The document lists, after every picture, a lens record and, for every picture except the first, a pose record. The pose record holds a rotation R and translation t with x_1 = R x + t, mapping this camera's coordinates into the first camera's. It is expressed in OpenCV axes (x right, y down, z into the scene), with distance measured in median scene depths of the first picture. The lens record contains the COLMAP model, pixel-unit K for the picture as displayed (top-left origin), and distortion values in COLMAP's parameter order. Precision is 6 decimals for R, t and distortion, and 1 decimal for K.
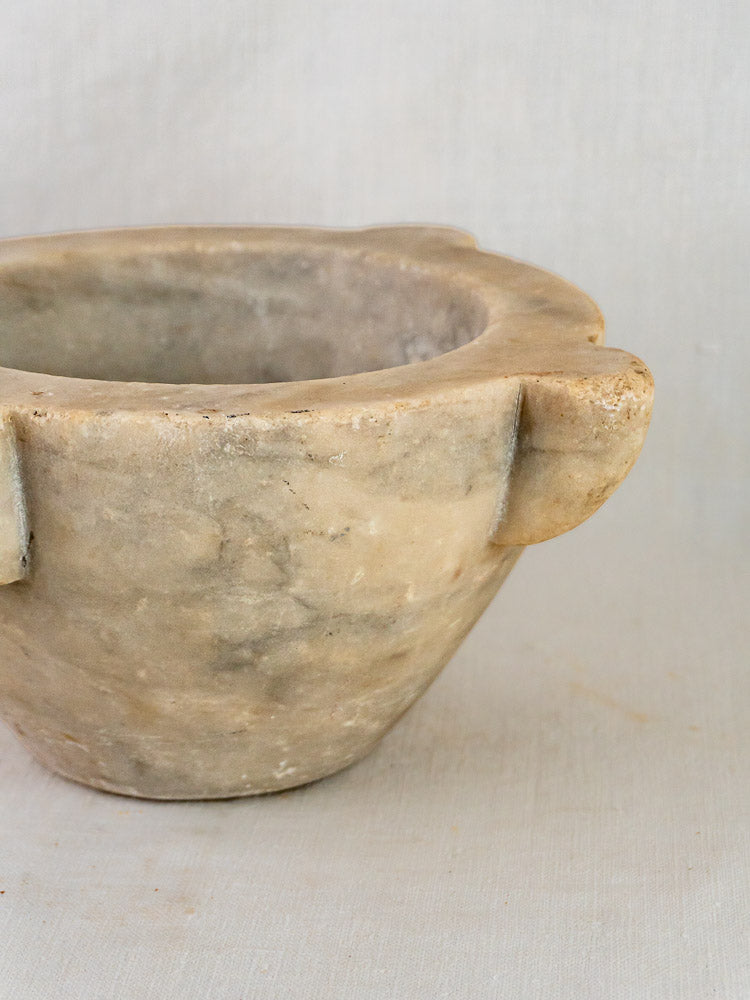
lens RADIAL K [[2280.4, 0, 364.9], [0, 2280.4, 464.1], [0, 0, 1]] dist [0.131110, 0.000000]
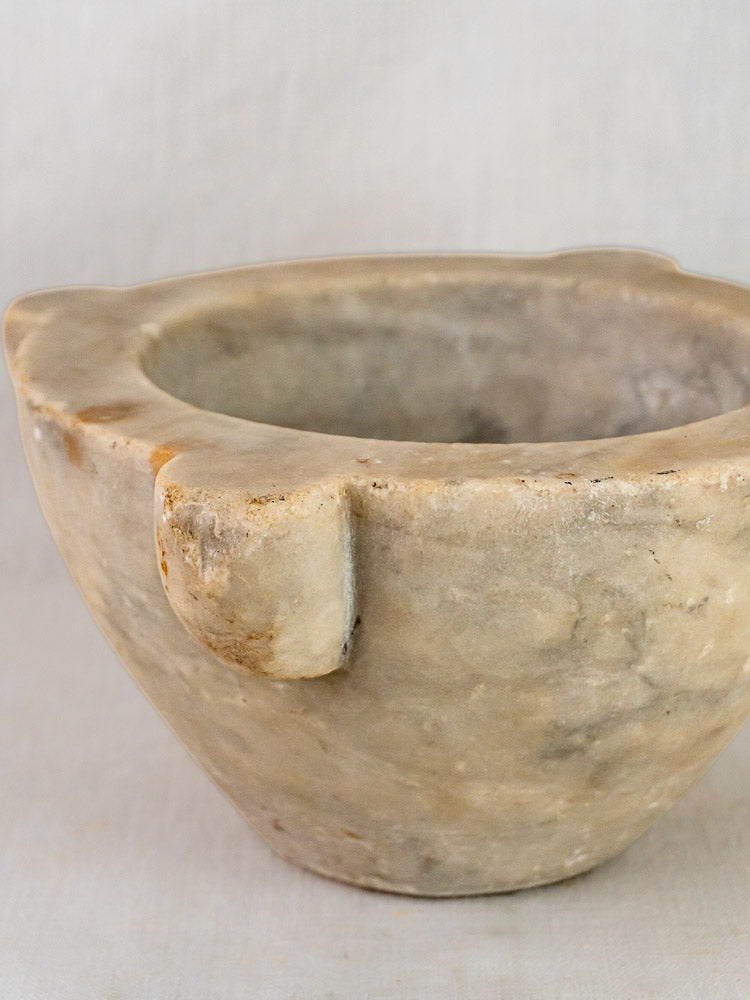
lens RADIAL K [[2280.4, 0, 354.9], [0, 2280.4, 447.8], [0, 0, 1]] dist [0.131110, 0.000000]
pose [[0.993948, -0.033732, 0.104542, -0.227612], [0.033911, 0.999425, 0.000067, -0.034481], [-0.104484, 0.003478, 0.994520, 0.109448]]
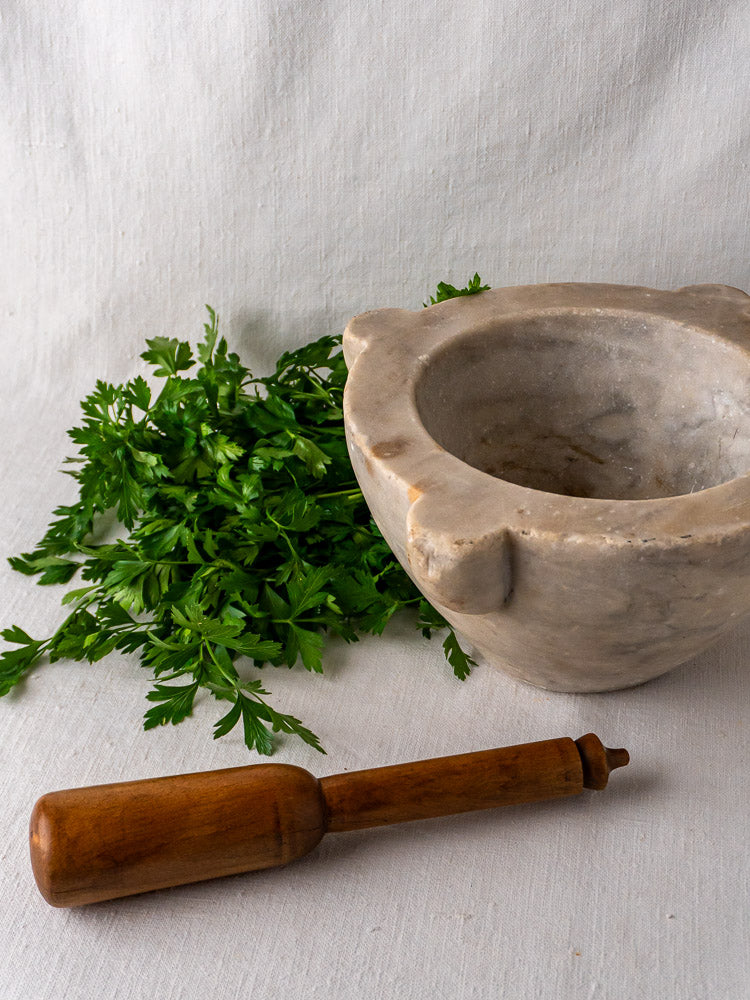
lens RADIAL K [[1649.7, 0, 373.1], [0, 1649.7, 459.8], [0, 0, 1]] dist [0.040586, 0.000000]
pose [[0.997752, 0.031518, -0.059143, -0.170958], [-0.014143, 0.961659, 0.273882, -0.369362], [0.065508, -0.272430, 0.959943, -0.123952]]
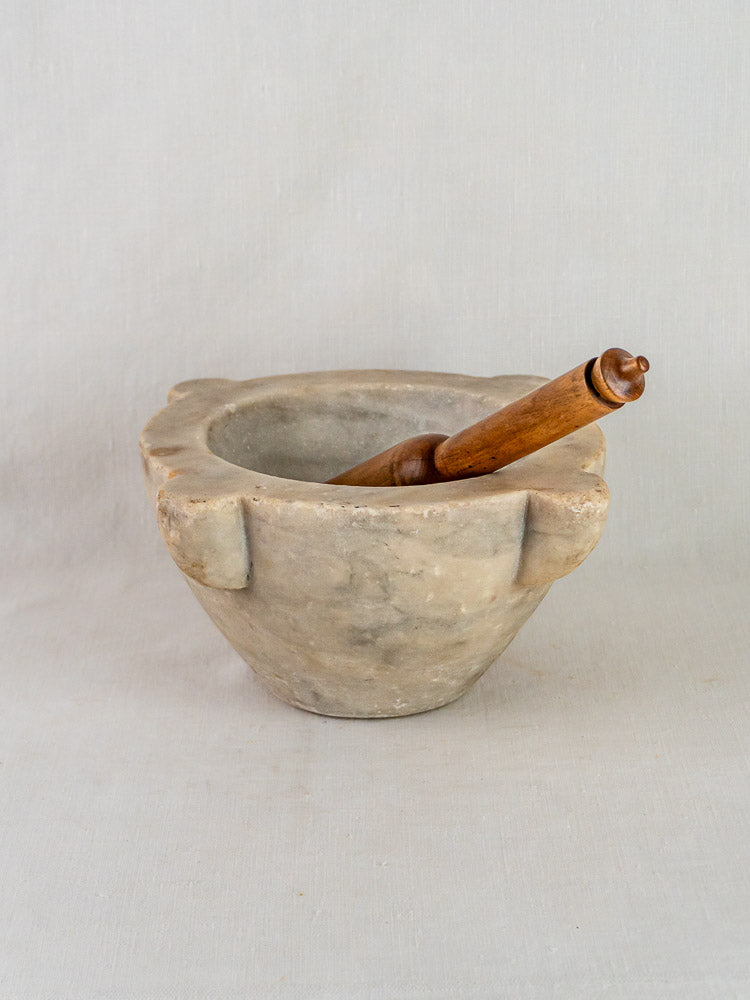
lens RADIAL K [[2280.4, 0, 366.6], [0, 2280.4, 501.3], [0, 0, 1]] dist [0.131110, 0.000000]
pose [[0.981685, 0.056319, -0.181995, 0.263096], [-0.051402, 0.998177, 0.031627, -0.077980], [0.183444, -0.021693, 0.982791, -0.747518]]
